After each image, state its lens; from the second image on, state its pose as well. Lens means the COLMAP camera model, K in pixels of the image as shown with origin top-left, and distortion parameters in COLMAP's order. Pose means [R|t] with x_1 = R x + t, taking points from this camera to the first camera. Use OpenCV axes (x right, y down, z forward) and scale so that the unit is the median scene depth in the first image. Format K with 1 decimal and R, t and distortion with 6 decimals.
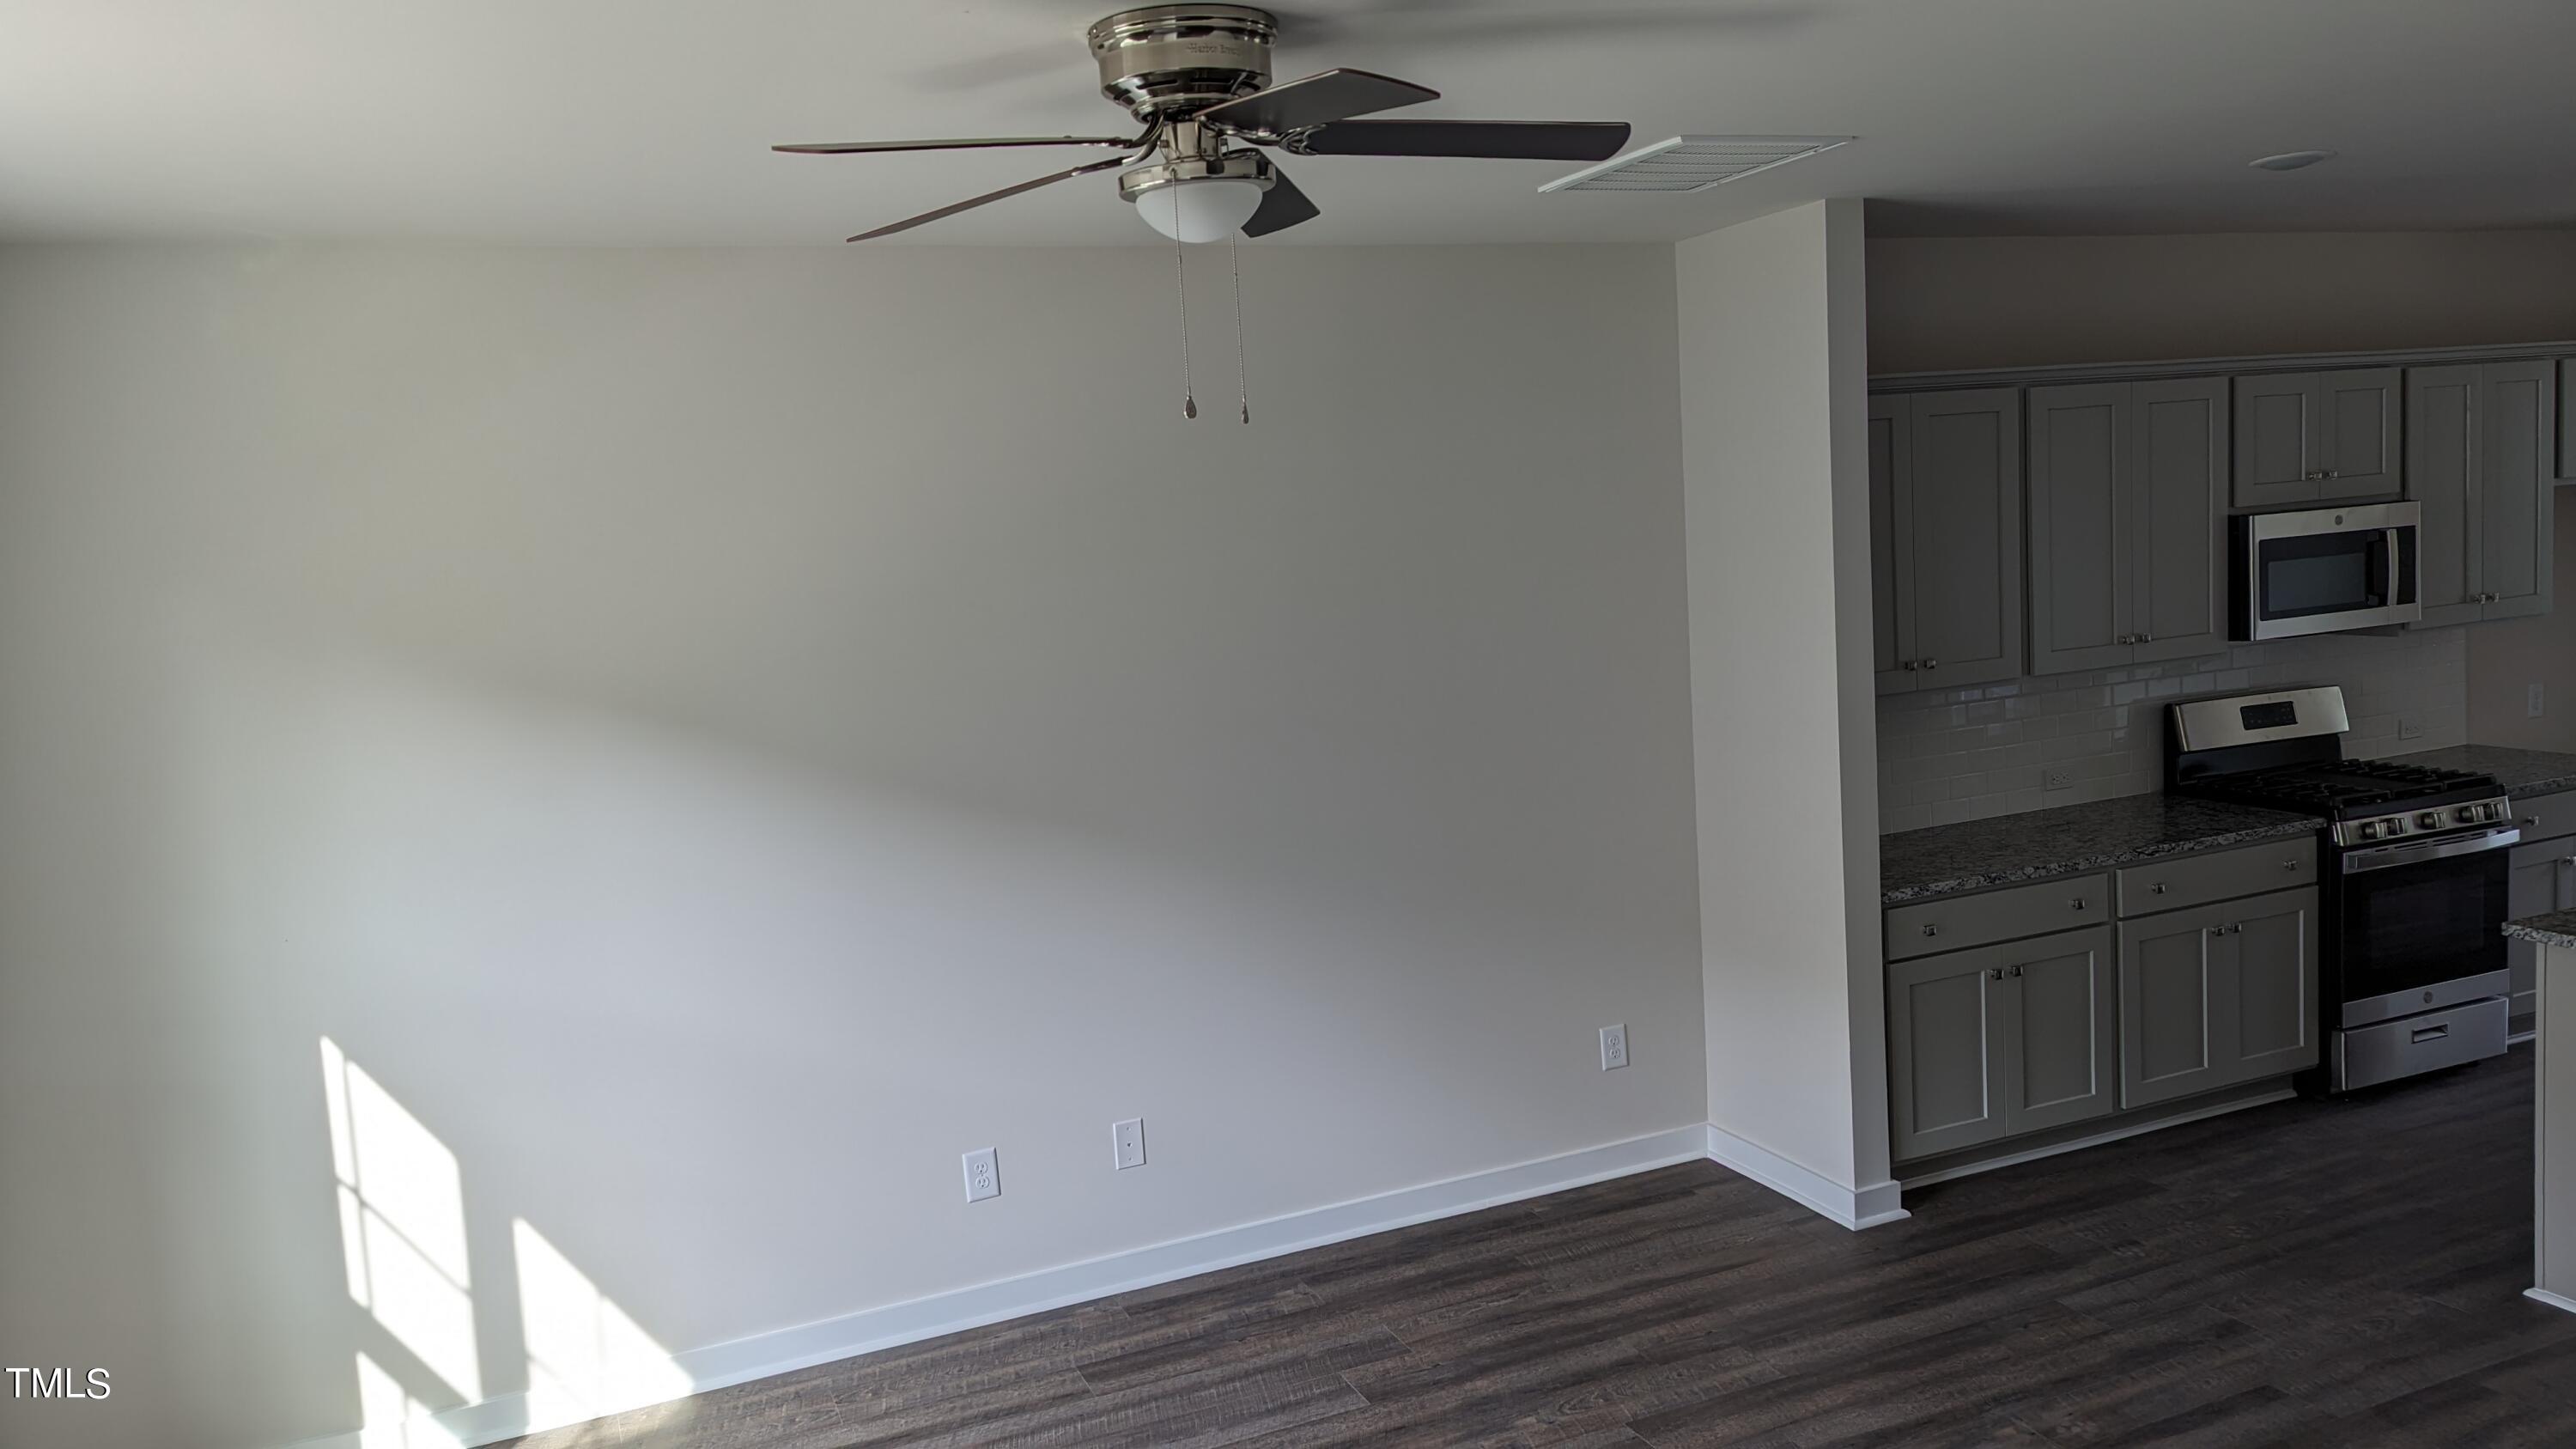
lens RADIAL K [[1828.7, 0, 1282.5], [0, 1828.7, 684.0], [0, 0, 1]] dist [0.064131, -0.065049]
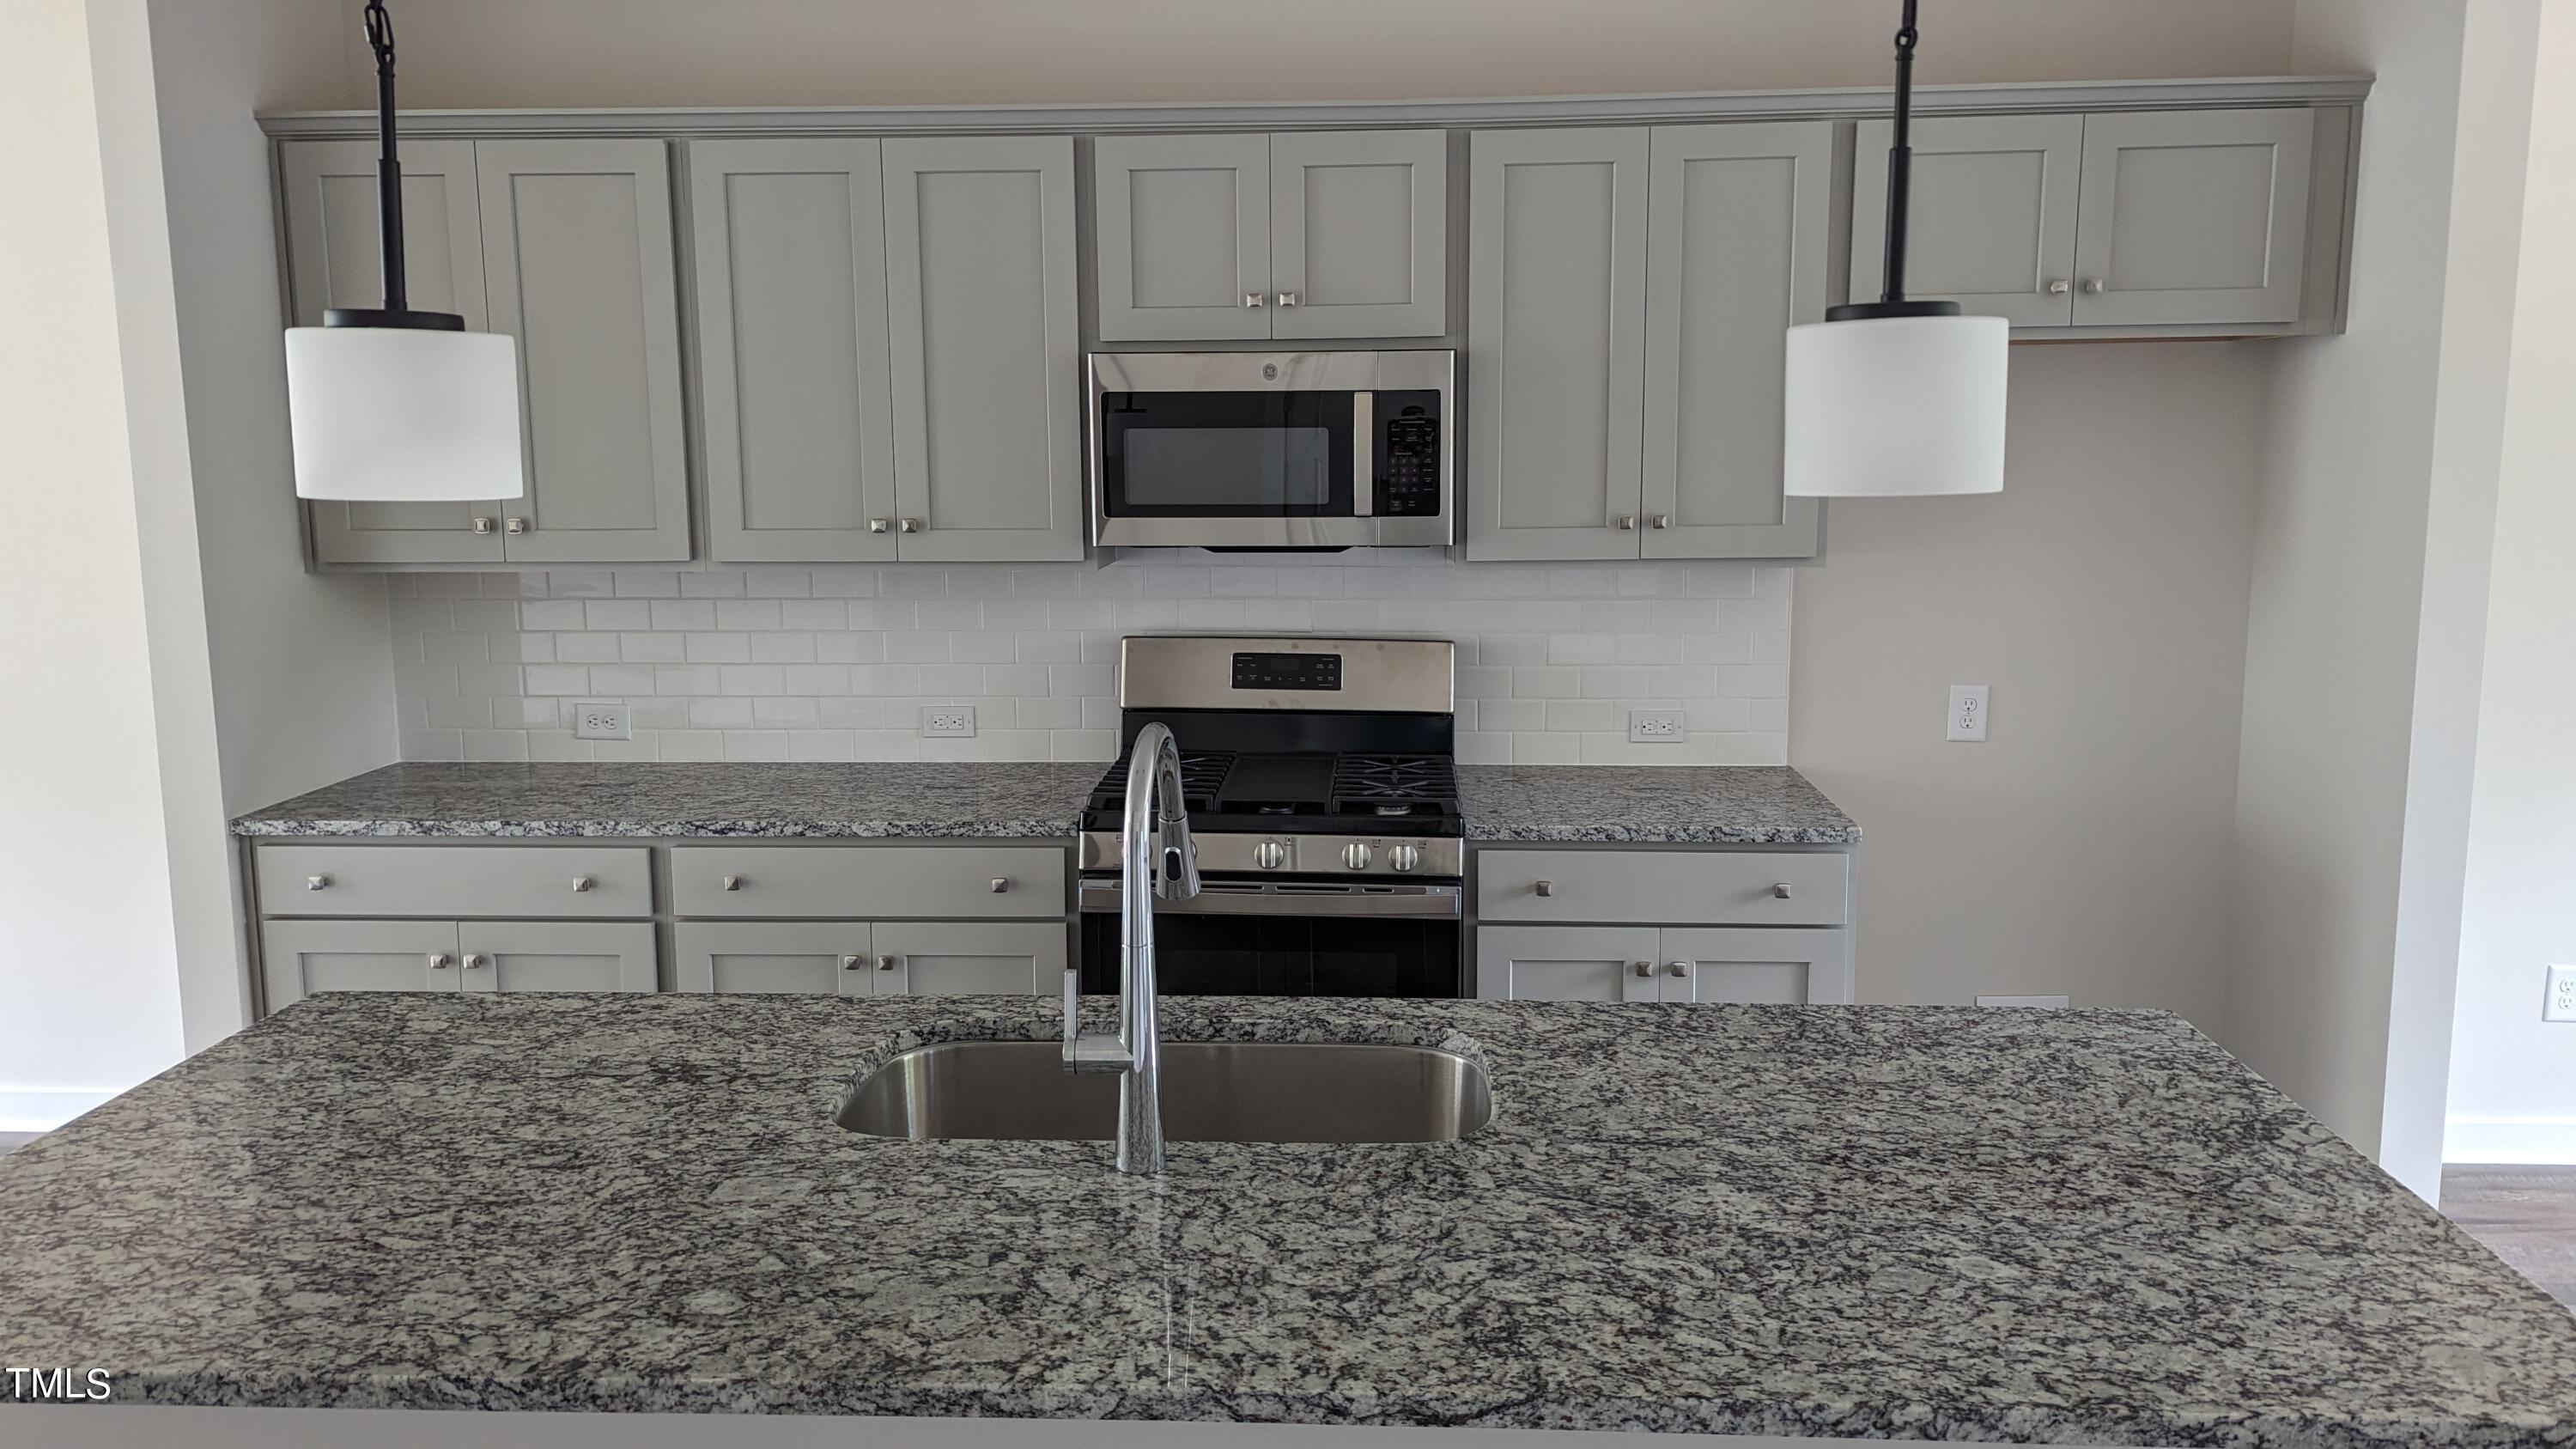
lens RADIAL K [[1835.2, 0, 1295.3], [0, 1835.2, 664.6], [0, 0, 1]] dist [0.081287, -0.100691]
pose [[0.900285, 0.114134, -0.420071, 0.991676], [-0.092253, 0.993121, 0.072118, -0.040292], [0.425413, -0.026174, 0.904621, 0.500172]]
